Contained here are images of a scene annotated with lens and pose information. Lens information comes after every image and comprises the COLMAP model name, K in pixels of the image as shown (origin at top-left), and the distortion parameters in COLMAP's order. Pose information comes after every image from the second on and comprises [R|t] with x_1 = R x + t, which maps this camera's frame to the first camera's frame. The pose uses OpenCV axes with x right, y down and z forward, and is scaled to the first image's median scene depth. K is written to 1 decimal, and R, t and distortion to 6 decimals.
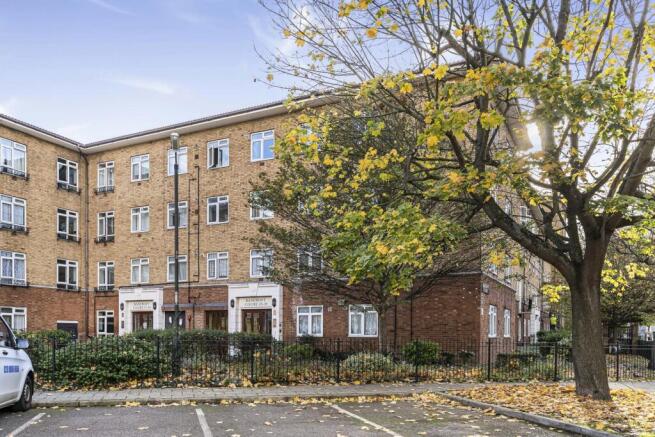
lens RADIAL K [[517.7, 0, 327.5], [0, 517.7, 218.5], [0, 0, 1]] dist [0.005020, 0.001248]
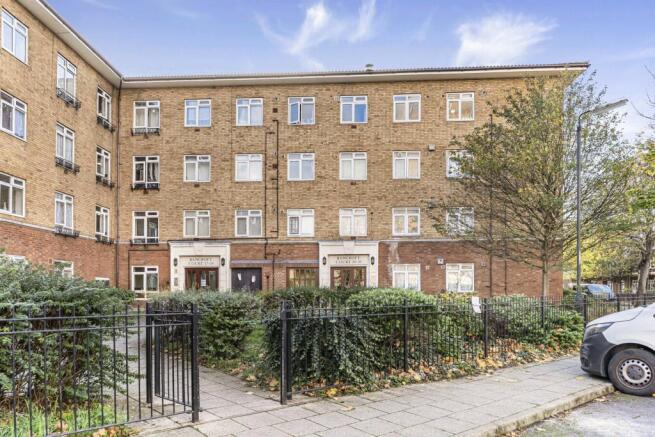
lens RADIAL K [[455.3, 0, 326.9], [0, 455.3, 187.9], [0, 0, 1]] dist [-0.004860, -0.000435]
pose [[0.915720, 0.078743, 0.394026, -0.481698], [-0.079080, 0.996749, -0.015409, 0.031936], [-0.393958, -0.017050, 0.918970, 0.165899]]
